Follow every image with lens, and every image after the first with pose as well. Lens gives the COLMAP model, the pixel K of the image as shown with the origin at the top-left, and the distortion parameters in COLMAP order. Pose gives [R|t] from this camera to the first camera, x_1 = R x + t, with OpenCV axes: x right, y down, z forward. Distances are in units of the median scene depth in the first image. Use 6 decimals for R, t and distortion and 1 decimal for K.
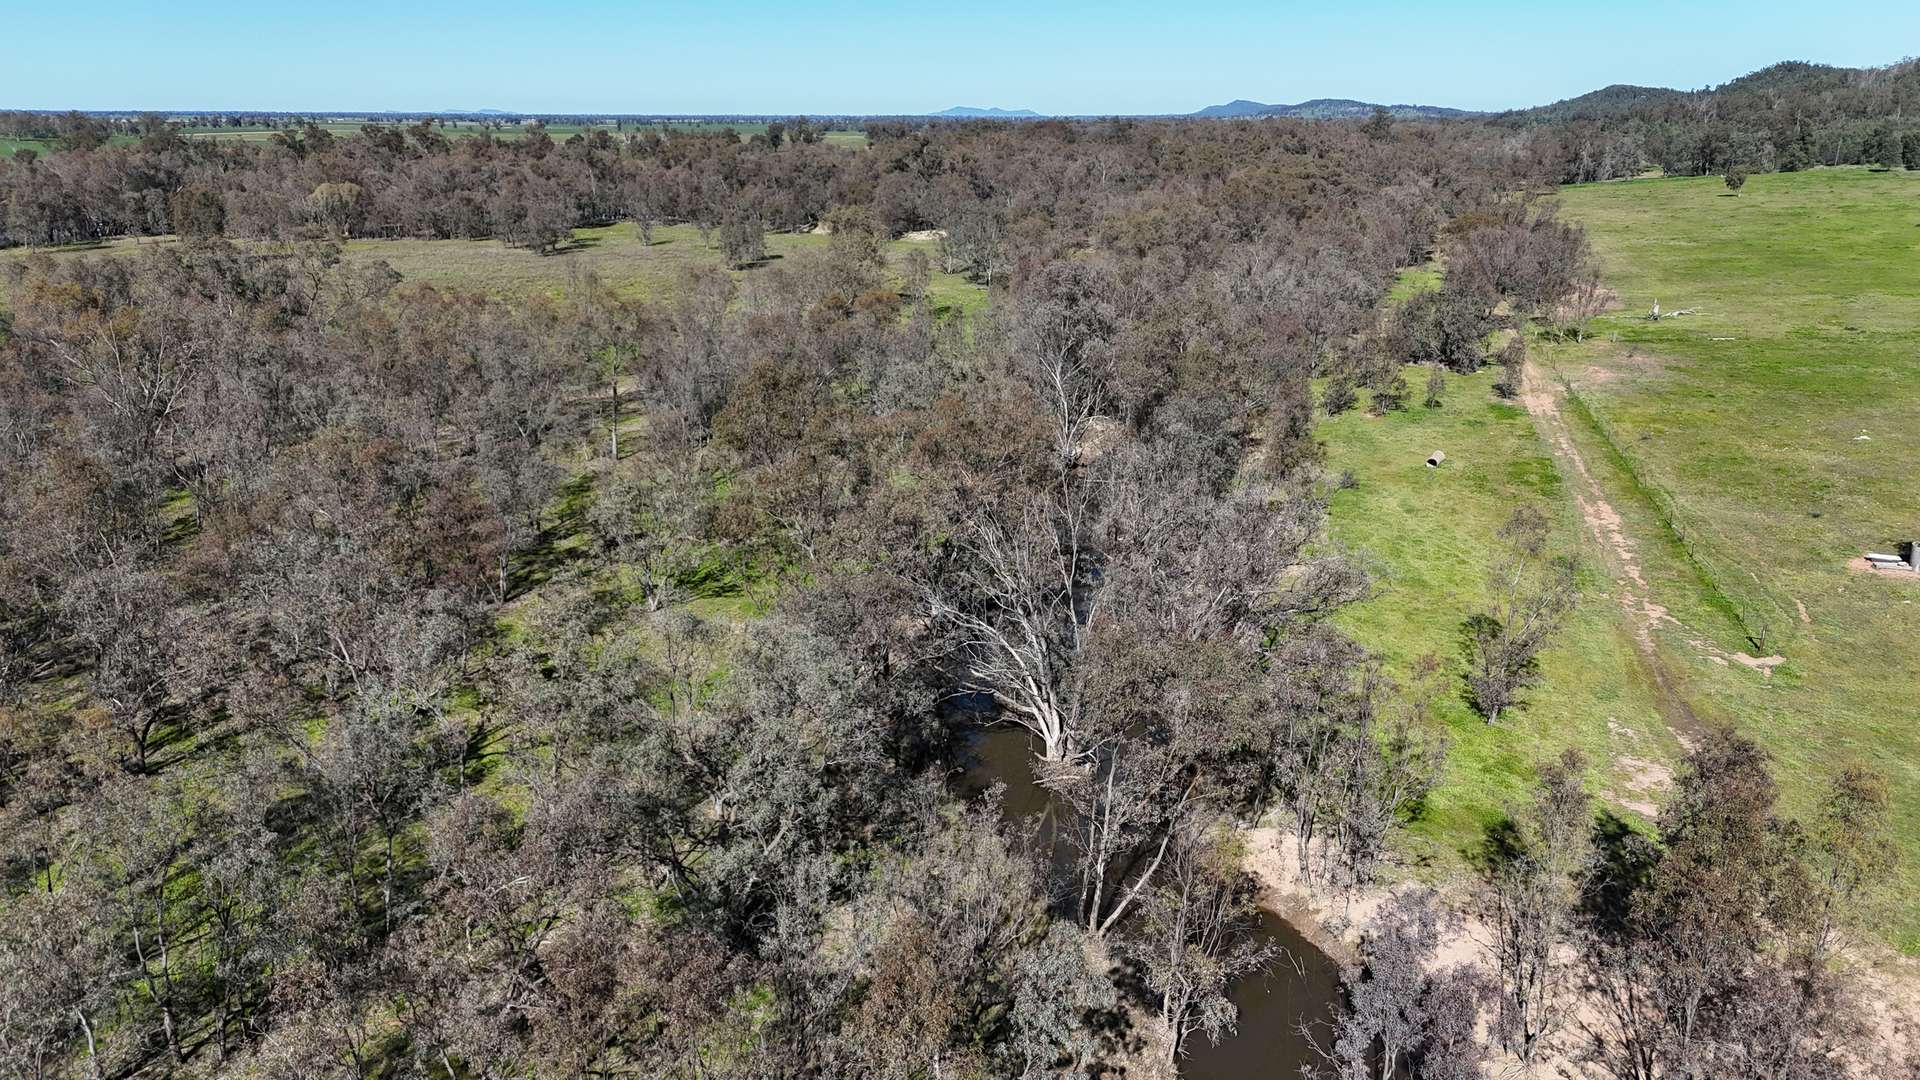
lens RADIAL K [[1390.9, 0, 960.0], [0, 1390.9, 540.0], [0, 0, 1]] dist [0.082191, -0.078564]
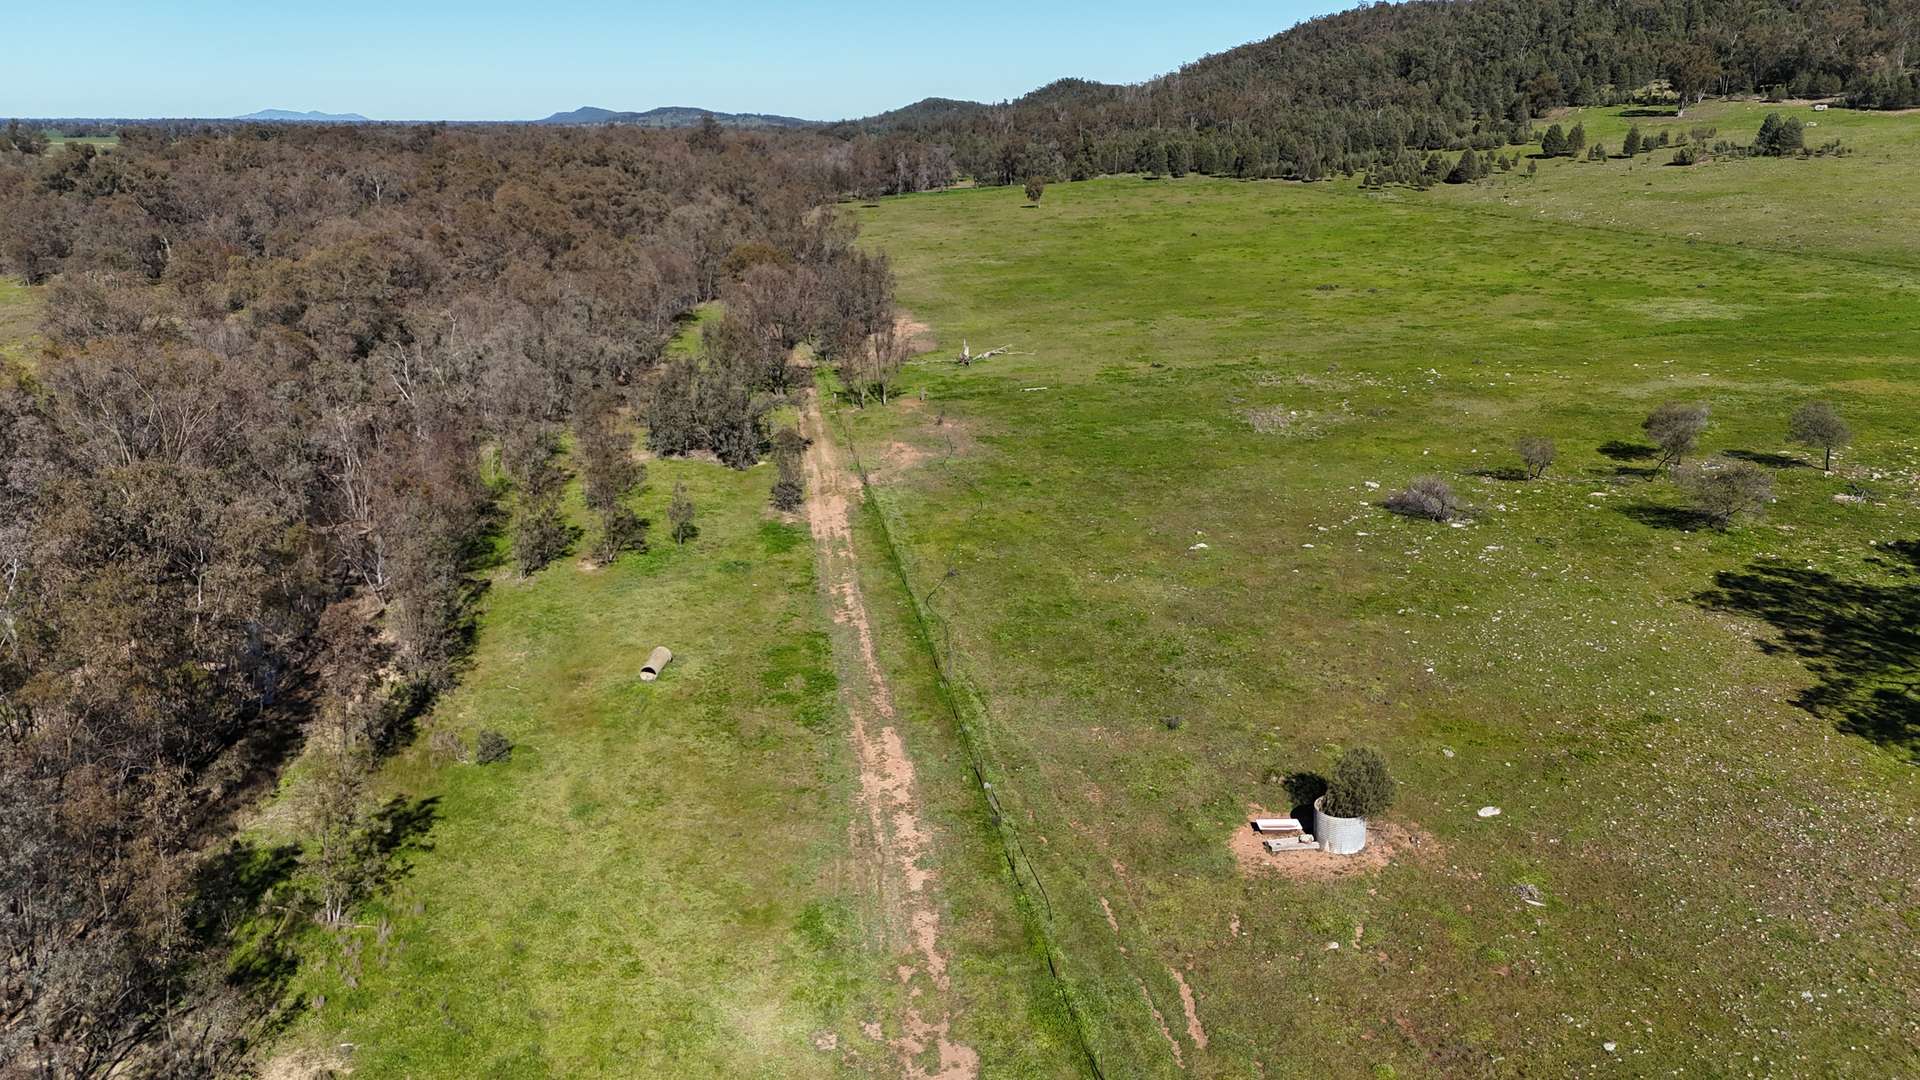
lens RADIAL K [[1390.9, 0, 960.0], [0, 1390.9, 540.0], [0, 0, 1]] dist [0.082191, -0.078564]
pose [[0.907938, -0.120879, 0.401293, 0.133357], [0.122679, 0.992218, 0.021316, -0.067936], [-0.400747, 0.029876, 0.915702, 0.223637]]
